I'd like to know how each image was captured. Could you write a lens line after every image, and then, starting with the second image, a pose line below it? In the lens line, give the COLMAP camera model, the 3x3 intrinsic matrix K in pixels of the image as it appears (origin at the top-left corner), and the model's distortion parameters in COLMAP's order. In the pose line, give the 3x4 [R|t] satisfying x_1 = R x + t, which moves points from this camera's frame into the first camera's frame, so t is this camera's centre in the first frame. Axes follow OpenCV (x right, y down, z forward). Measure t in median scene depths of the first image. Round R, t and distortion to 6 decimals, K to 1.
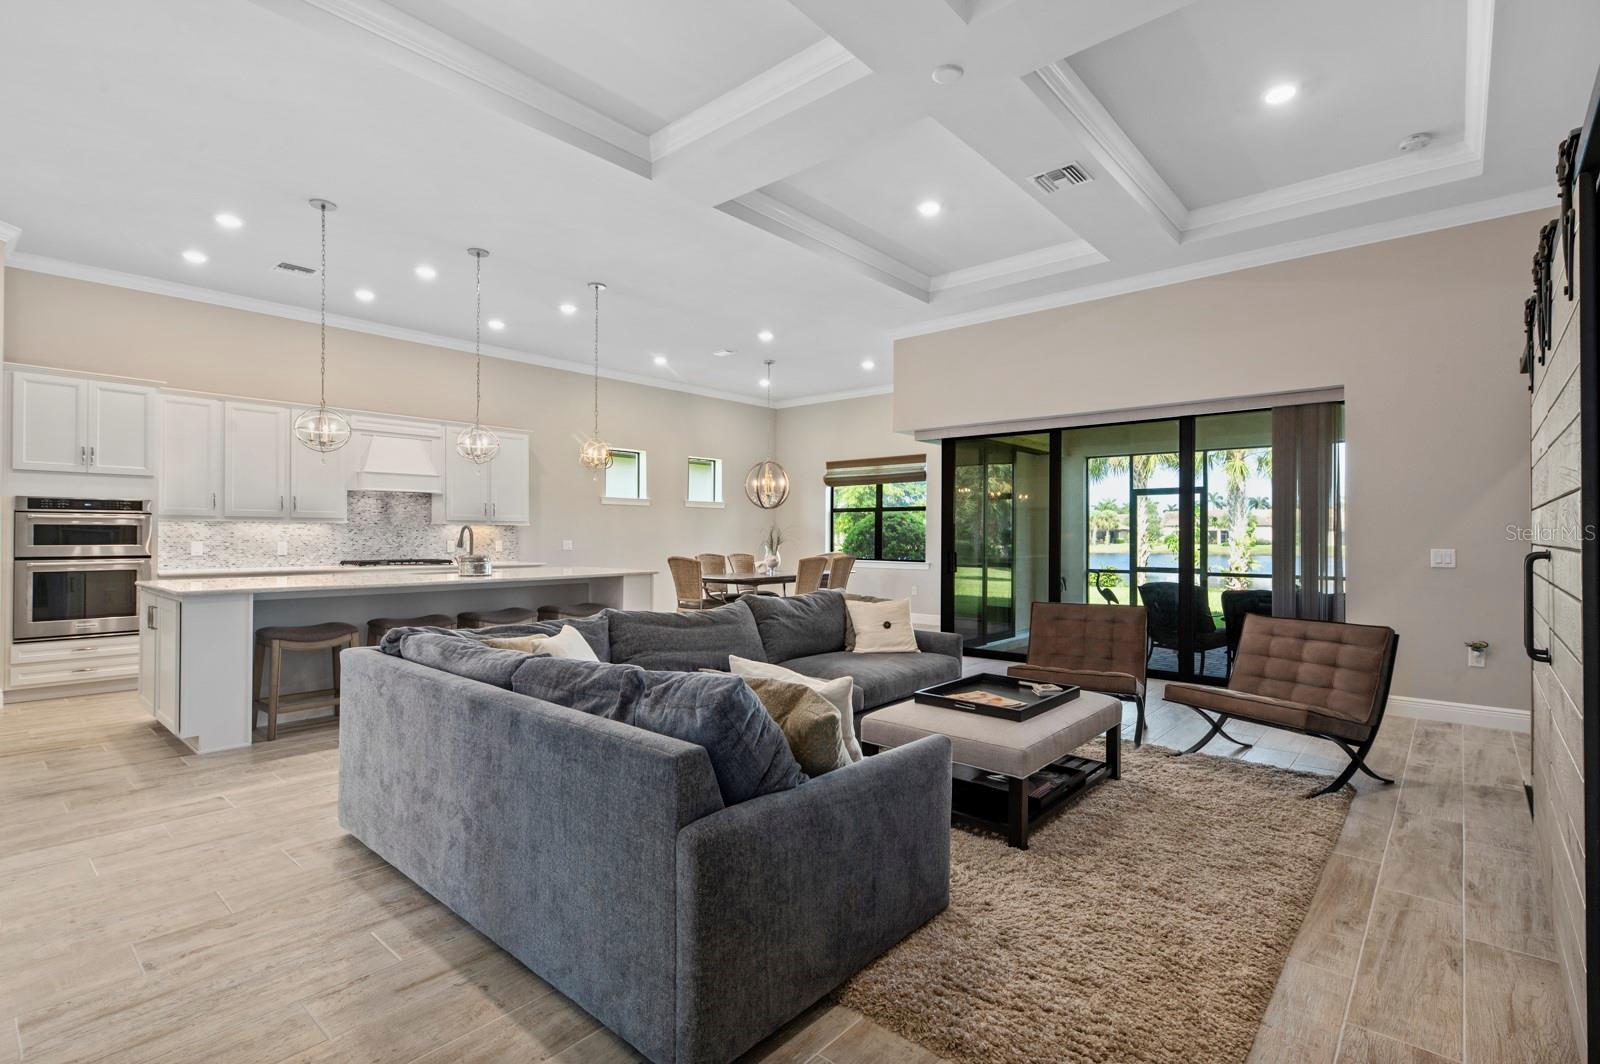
lens RADIAL K [[755.9, 0, 806.6], [0, 755.9, 537.7], [0, 0, 1]] dist [0.000882, -0.000026]
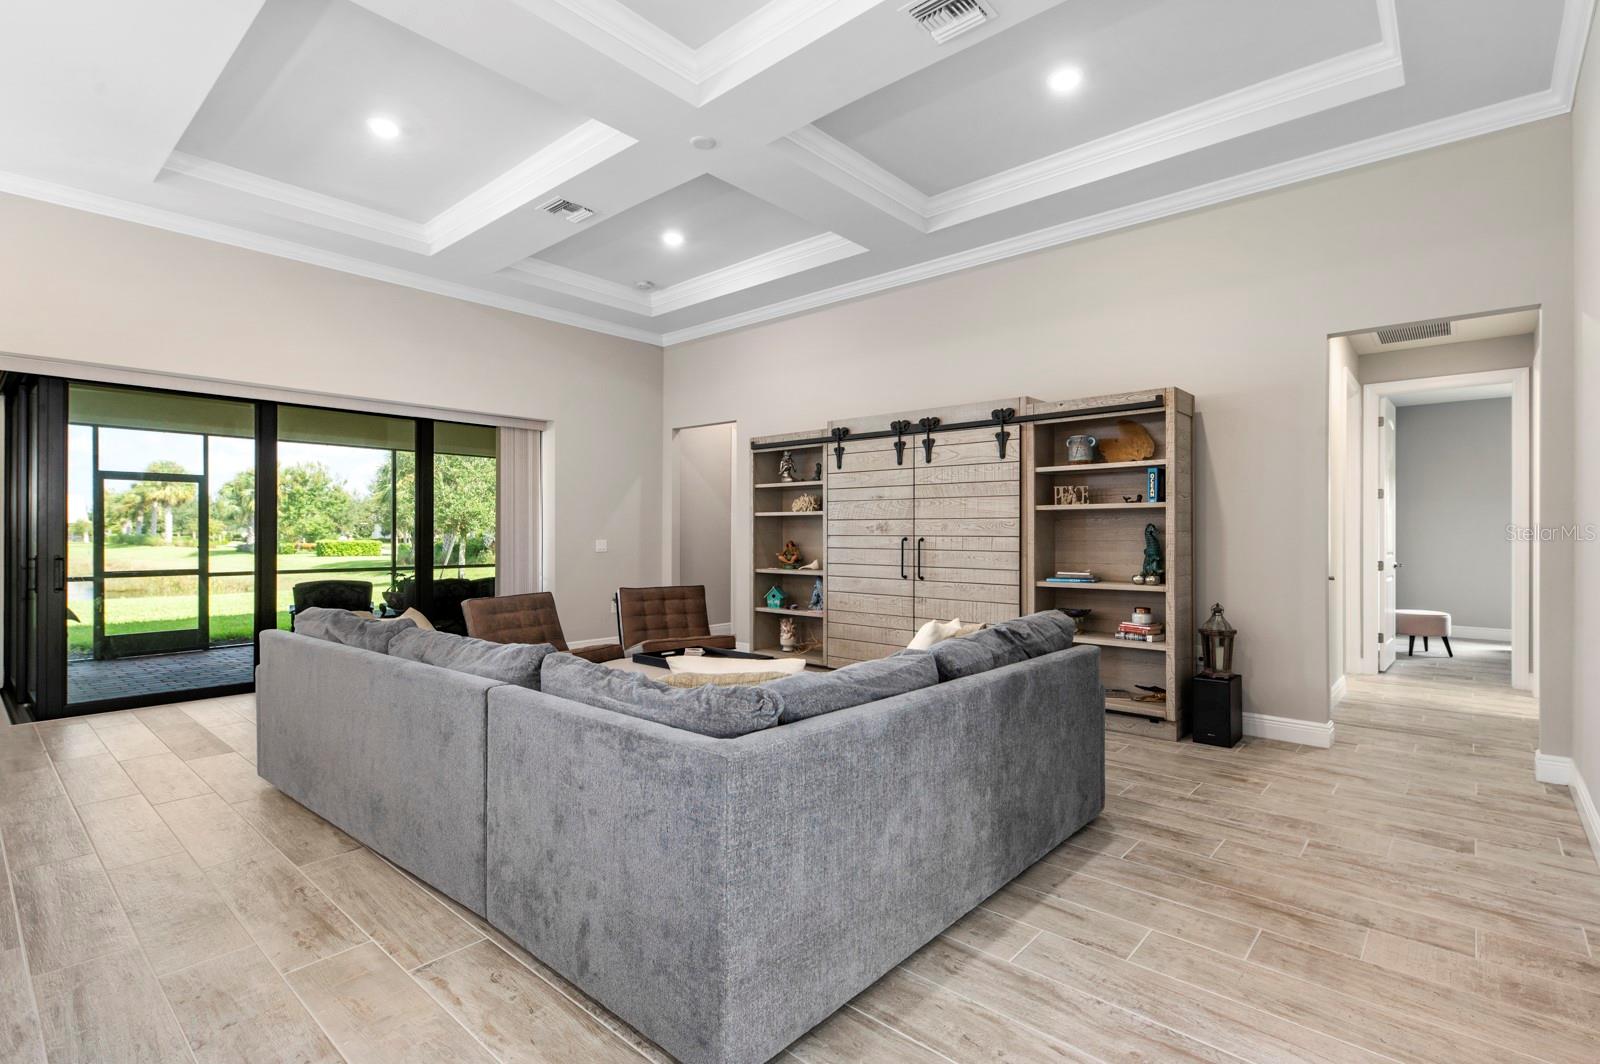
lens RADIAL K [[755.9, 0, 802.2], [0, 755.9, 534.5], [0, 0, 1]] dist [0.000882, -0.000026]
pose [[0.005170, -0.001498, 0.999986, -0.625513], [0.001056, 0.999998, 0.001493, 0.001605], [-0.999986, 0.001049, 0.005171, 0.522689]]
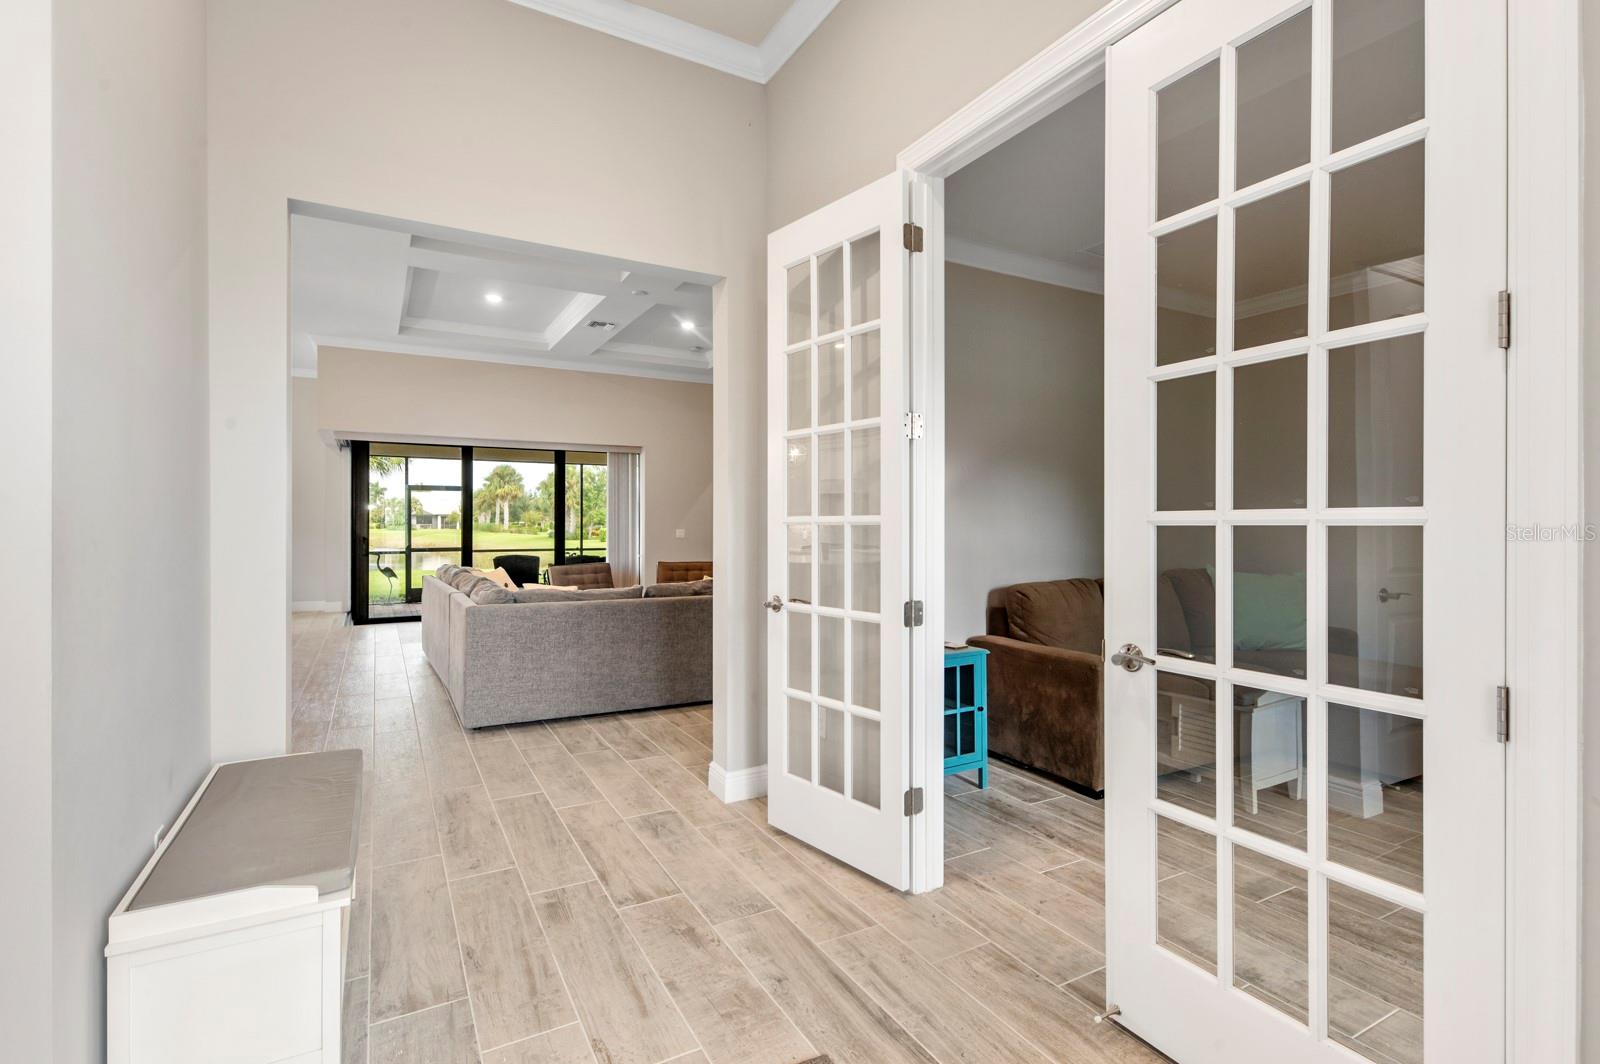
lens RADIAL K [[755.9, 0, 806.7], [0, 755.9, 522.4], [0, 0, 1]] dist [0.000882, -0.000026]
pose [[0.332367, -0.003121, 0.943145, -0.968067], [0.005165, 0.999986, 0.001489, -0.003209], [-0.943136, 0.004376, 0.332379, -0.047071]]
